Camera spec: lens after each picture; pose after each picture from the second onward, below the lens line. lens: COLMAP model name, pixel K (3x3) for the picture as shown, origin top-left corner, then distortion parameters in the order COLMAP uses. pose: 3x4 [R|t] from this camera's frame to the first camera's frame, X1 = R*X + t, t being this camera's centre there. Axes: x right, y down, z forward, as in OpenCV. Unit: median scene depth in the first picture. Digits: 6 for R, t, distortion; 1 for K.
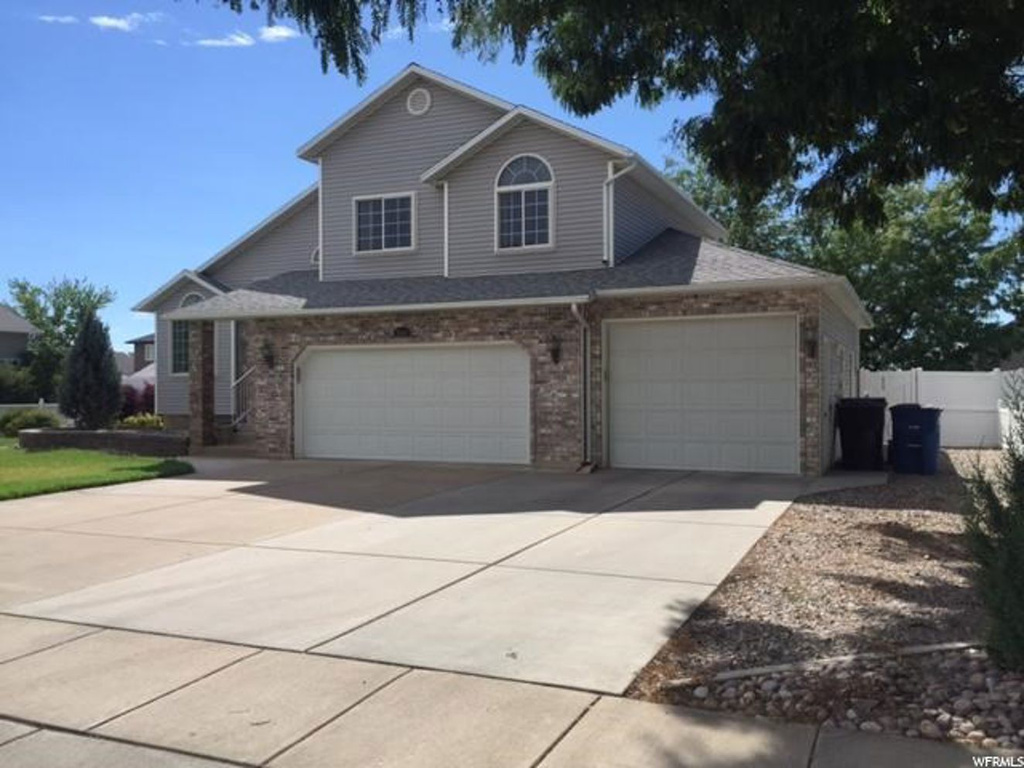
lens RADIAL K [[647.1, 0, 511.8], [0, 647.1, 380.3], [0, 0, 1]] dist [-0.002115, -0.001543]
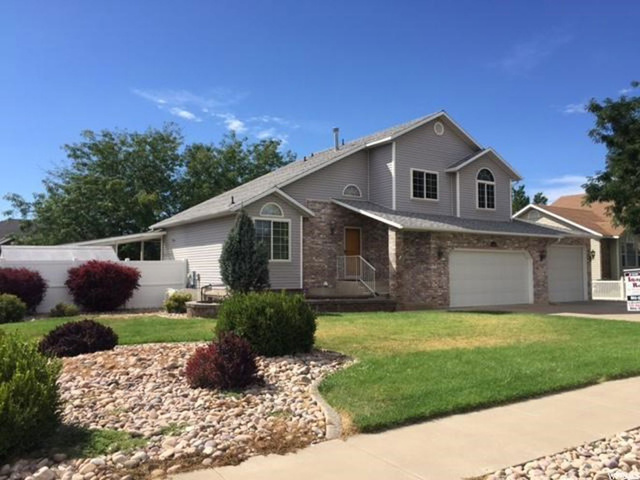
lens RADIAL K [[404.4, 0, 320.0], [0, 404.4, 243.3], [0, 0, 1]] dist [-0.002115, -0.001543]
pose [[0.719784, 0.056912, 0.691861, -1.374612], [-0.006209, 0.997122, -0.075563, 0.024410], [-0.694170, 0.050093, 0.718066, 0.403999]]
